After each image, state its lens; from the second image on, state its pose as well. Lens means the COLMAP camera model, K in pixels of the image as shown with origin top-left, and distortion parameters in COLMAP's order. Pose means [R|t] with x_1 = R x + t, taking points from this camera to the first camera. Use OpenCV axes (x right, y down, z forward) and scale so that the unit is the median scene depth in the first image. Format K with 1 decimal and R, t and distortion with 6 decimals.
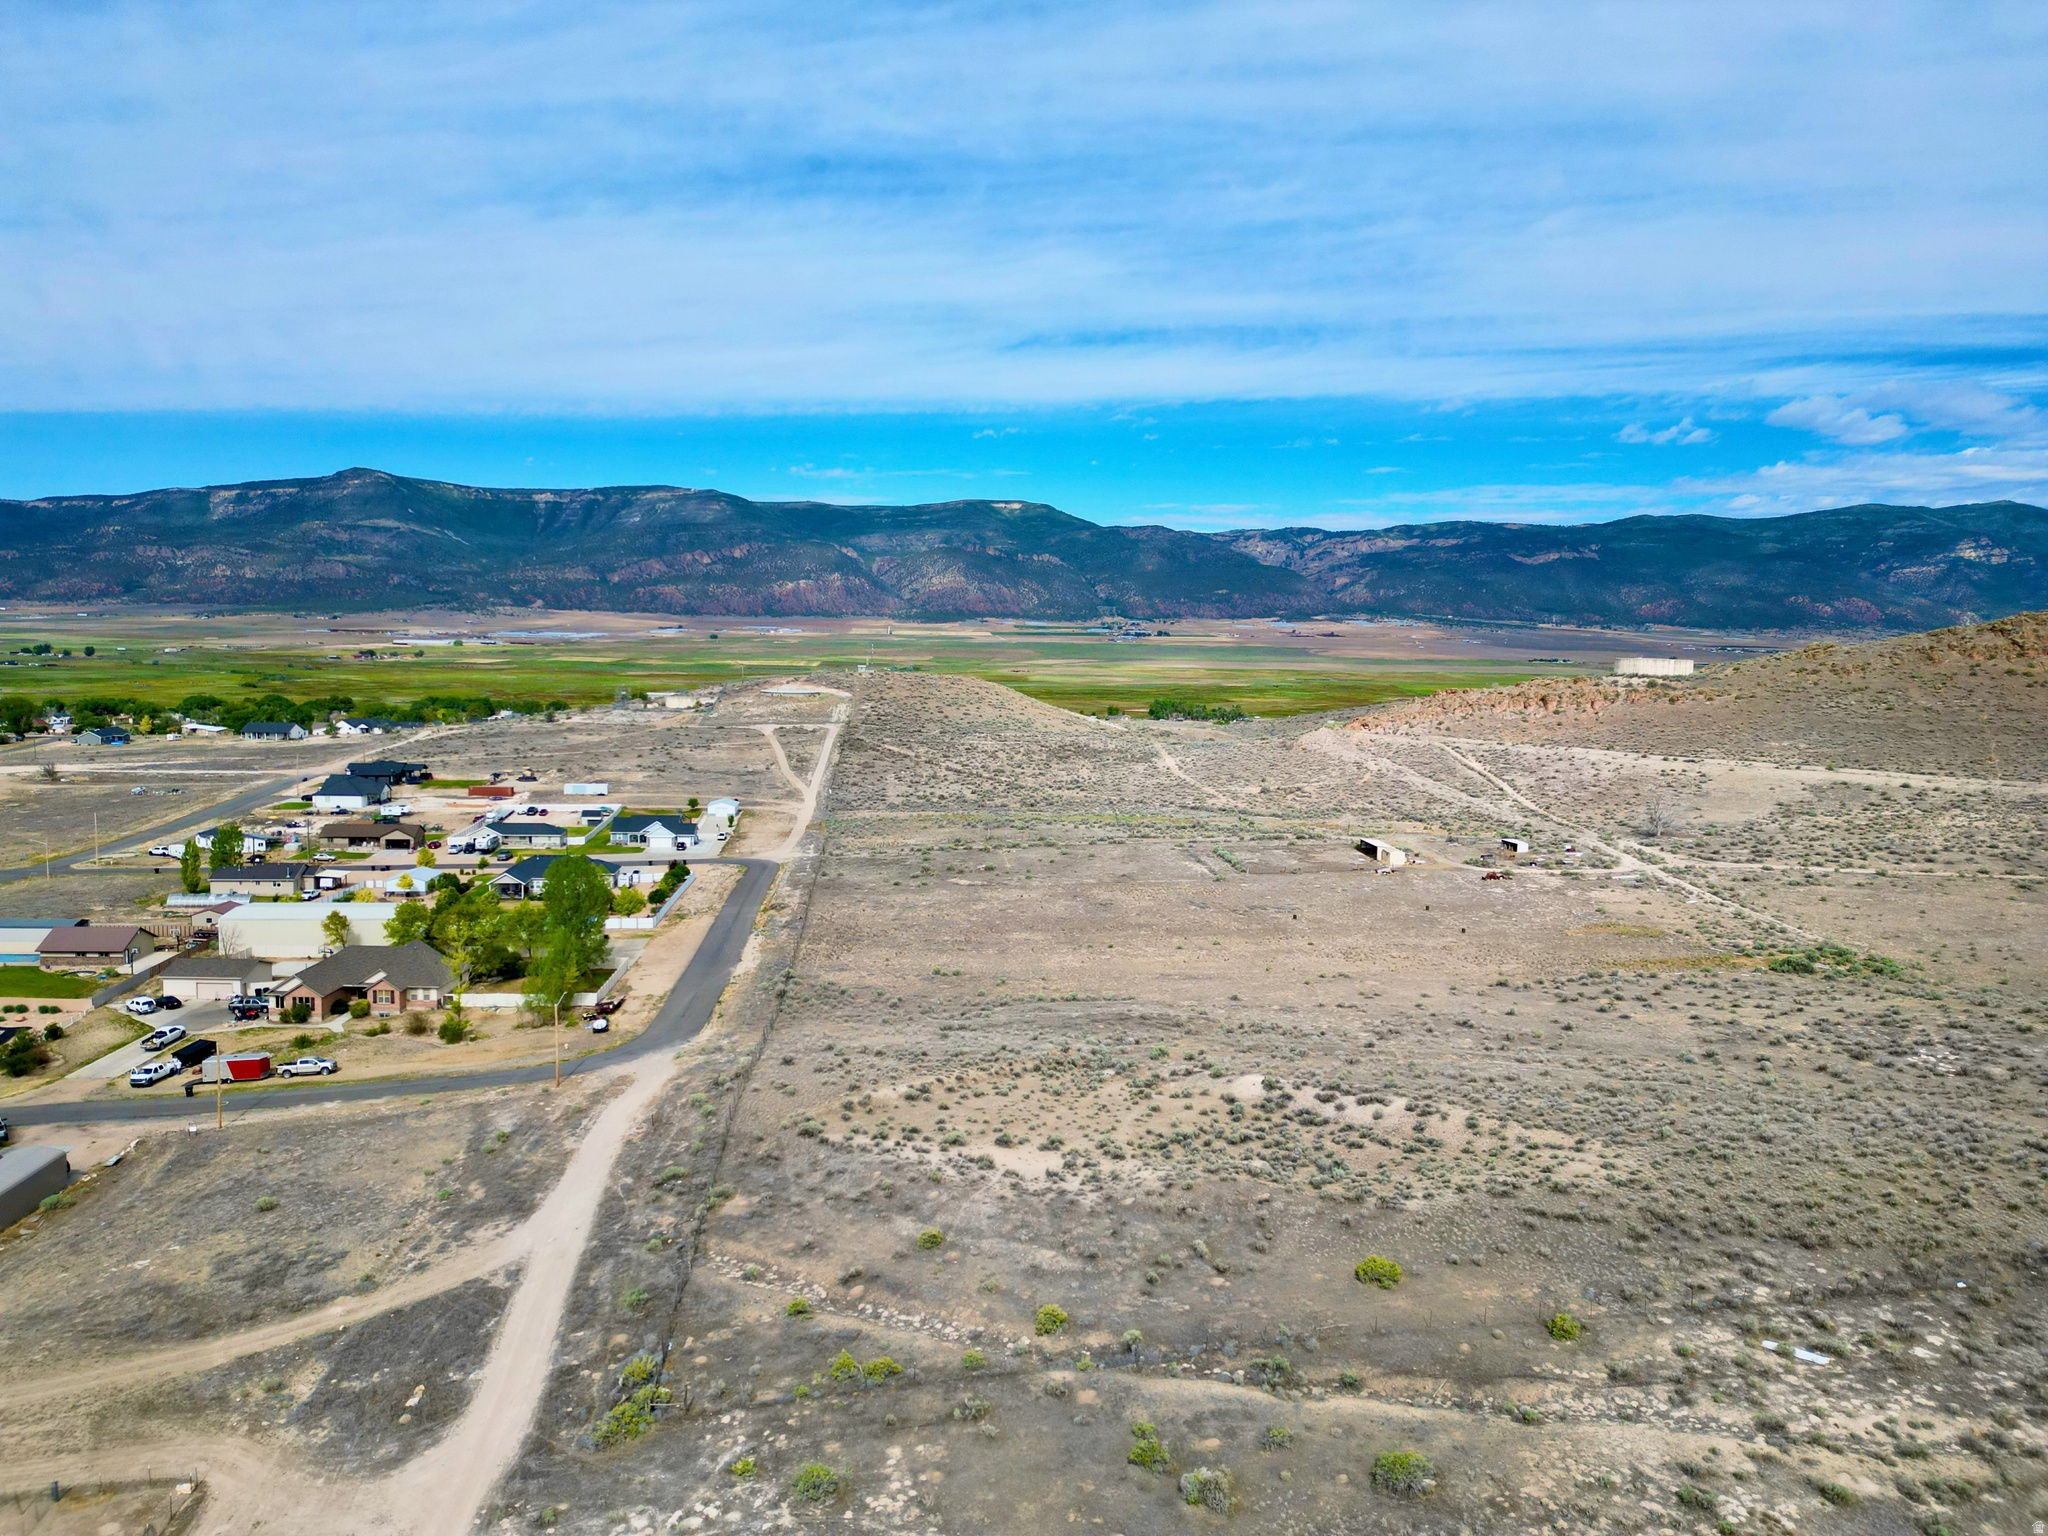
lens RADIAL K [[1502.4, 0, 1029.5], [0, 1502.4, 729.0], [0, 0, 1]] dist [0.120444, -0.136983]
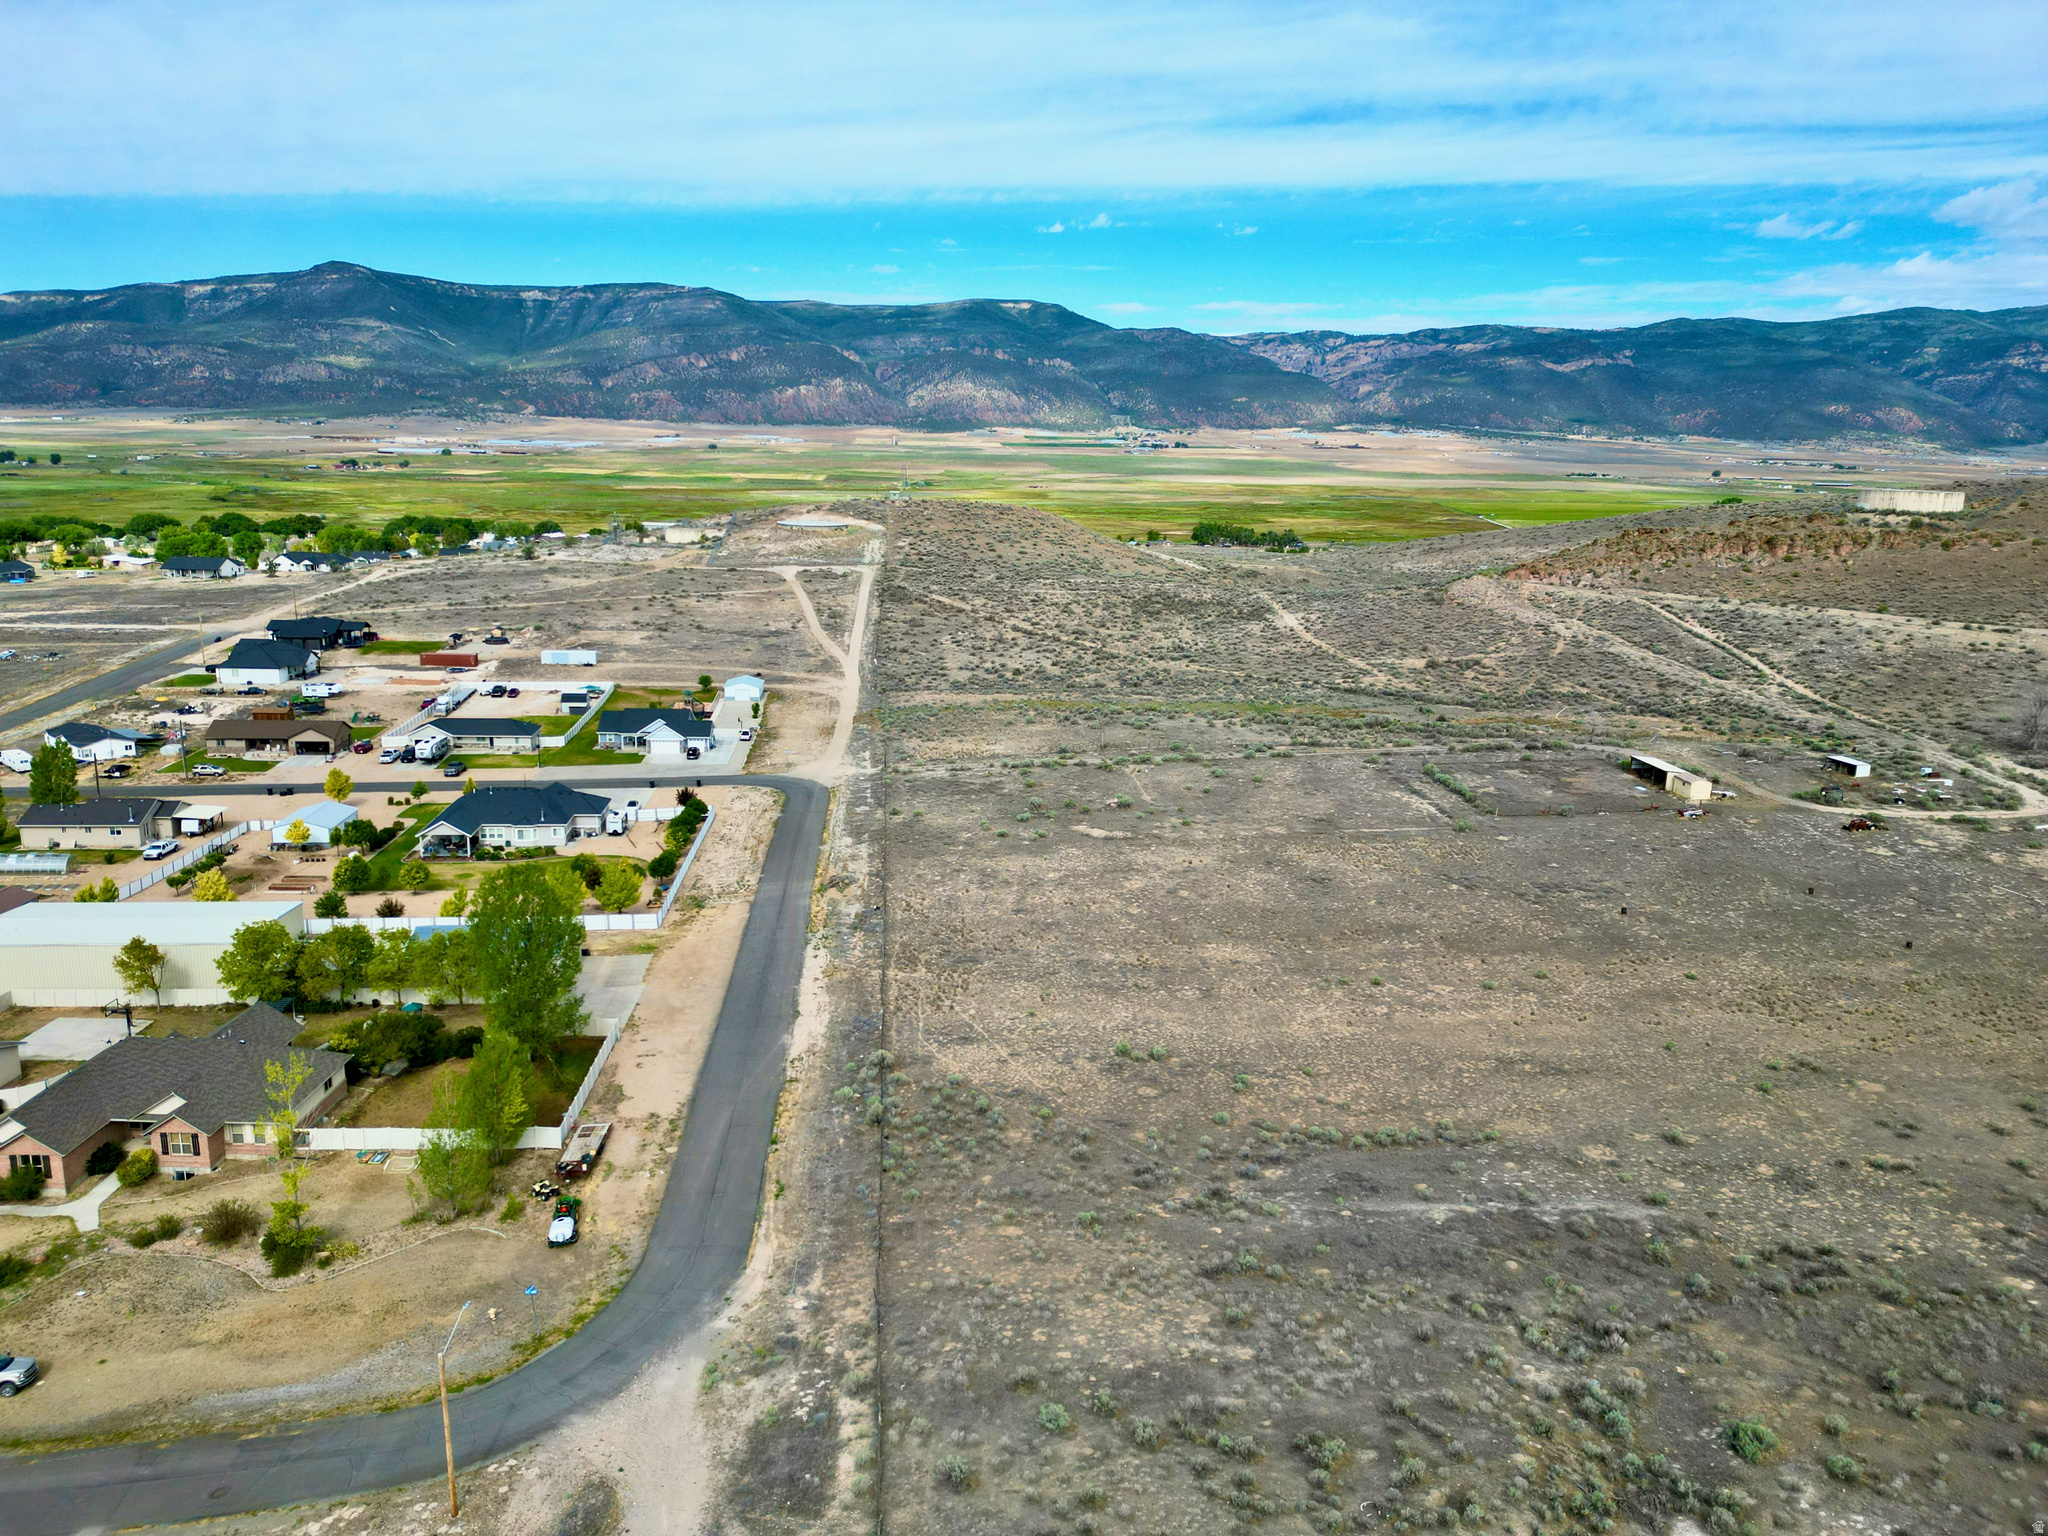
lens RADIAL K [[1421.1, 0, 1028.0], [0, 1421.1, 761.8], [0, 0, 1]] dist [0.079883, -0.071896]
pose [[0.999967, 0.001900, 0.007839, -0.055519], [-0.003108, 0.987570, 0.157147, -0.023732], [-0.007443, -0.157166, 0.987544, 0.239208]]
